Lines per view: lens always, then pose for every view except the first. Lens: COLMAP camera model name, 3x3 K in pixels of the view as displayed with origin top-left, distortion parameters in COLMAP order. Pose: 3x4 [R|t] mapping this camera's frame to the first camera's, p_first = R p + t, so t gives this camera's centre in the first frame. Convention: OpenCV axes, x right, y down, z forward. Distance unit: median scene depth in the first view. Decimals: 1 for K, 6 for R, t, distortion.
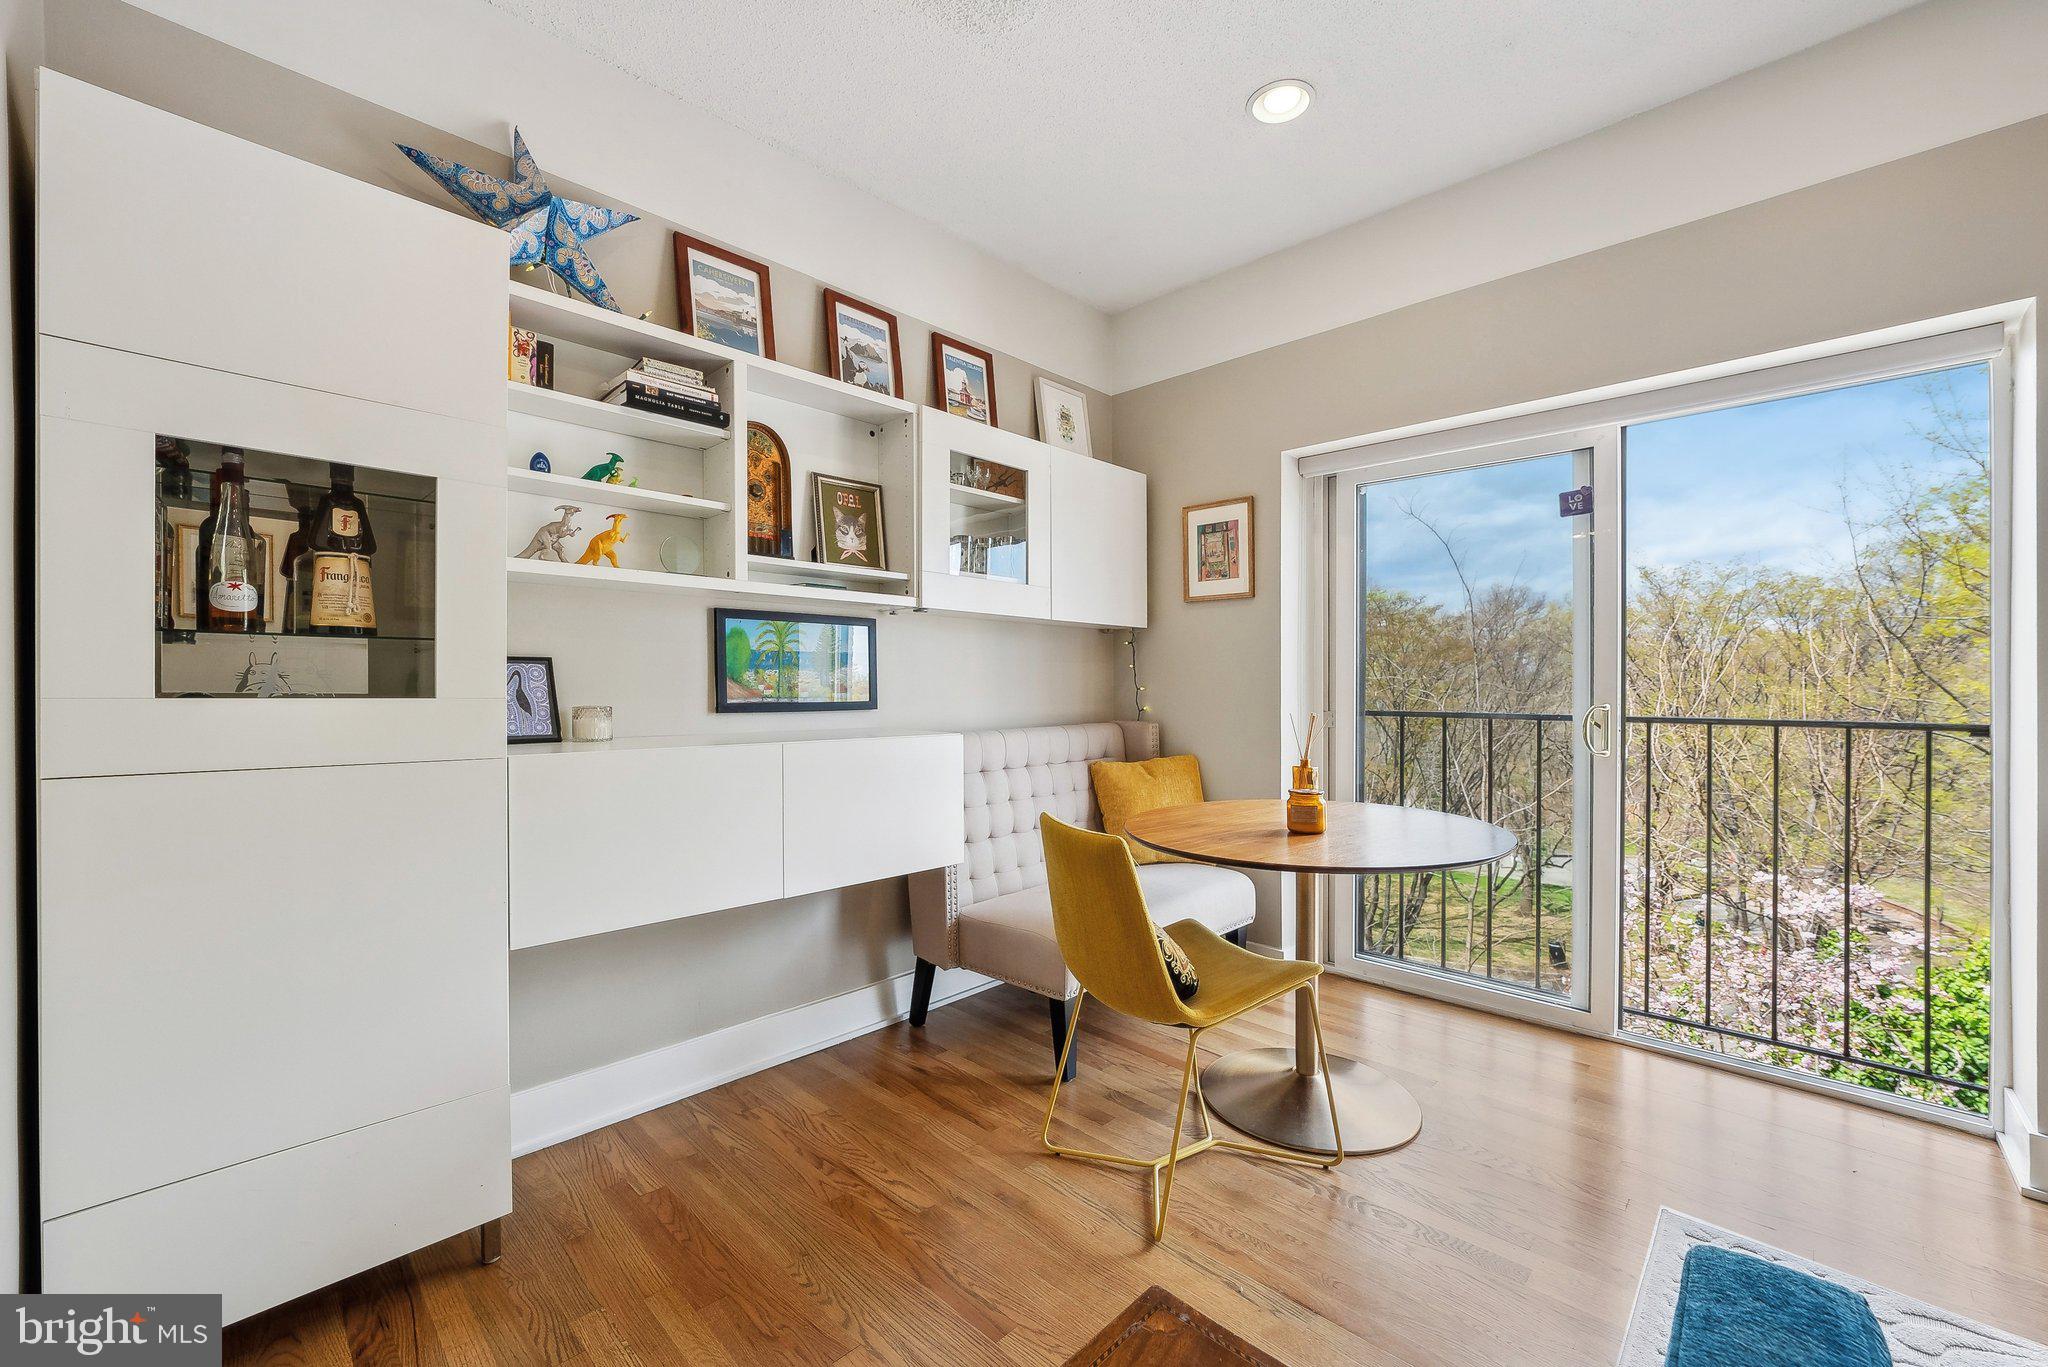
lens RADIAL K [[825.1, 0, 1036.9], [0, 825.1, 687.1], [0, 0, 1]] dist [-0.007153, -0.000308]
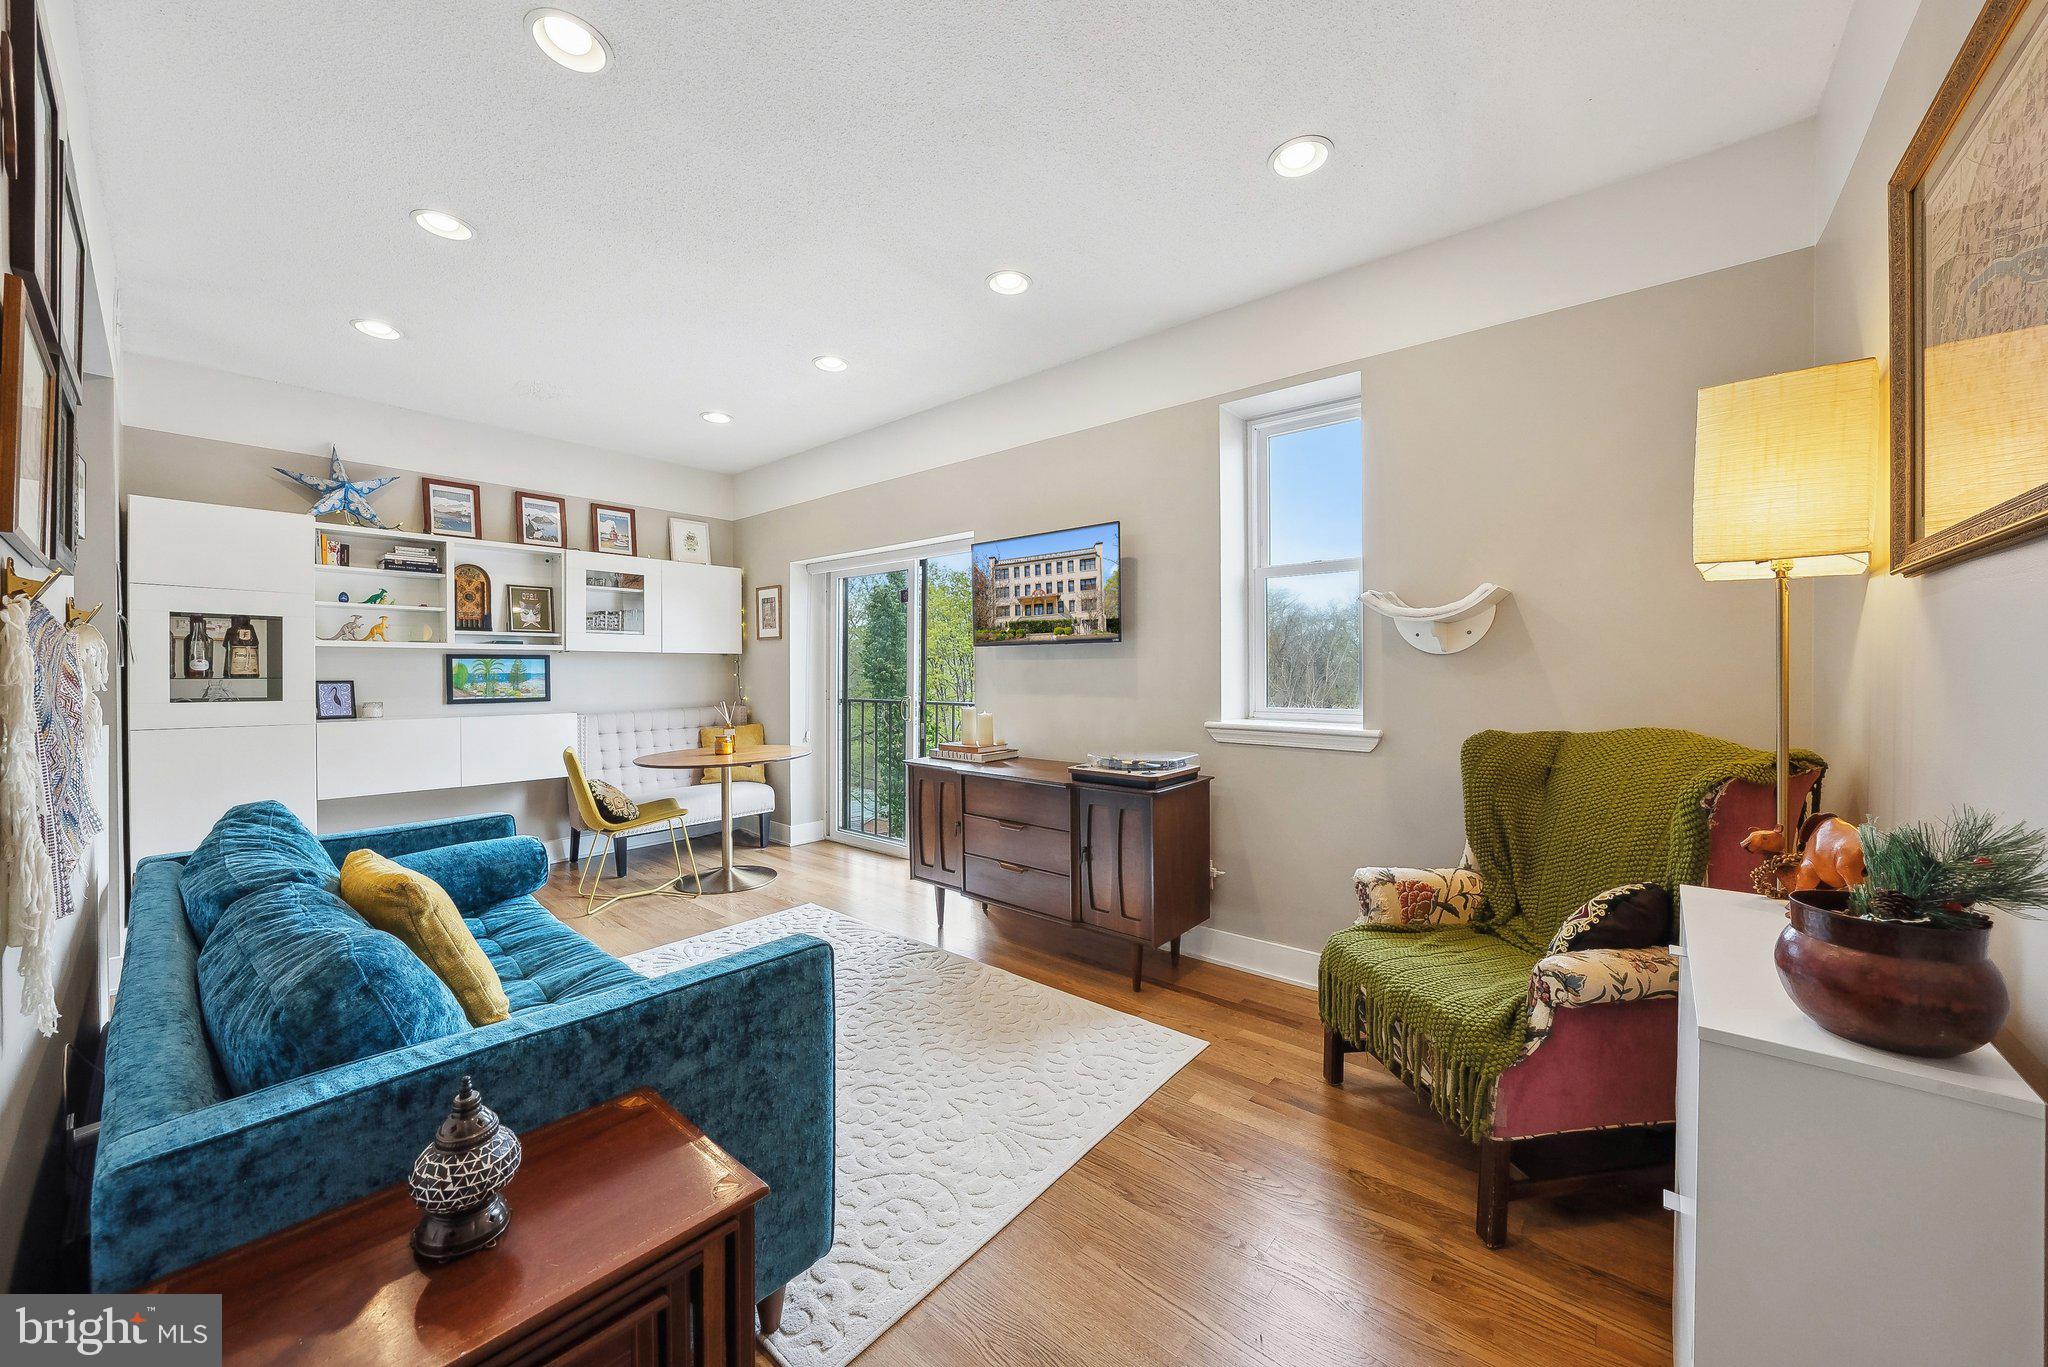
lens RADIAL K [[737.2, 0, 1012.5], [0, 737.2, 669.4], [0, 0, 1]] dist [-0.001448, 0.000231]
pose [[0.998786, -0.004670, 0.049031, 0.893841], [0.004777, 0.999986, -0.002059, -0.043795], [-0.049021, 0.002290, 0.998795, -0.881255]]
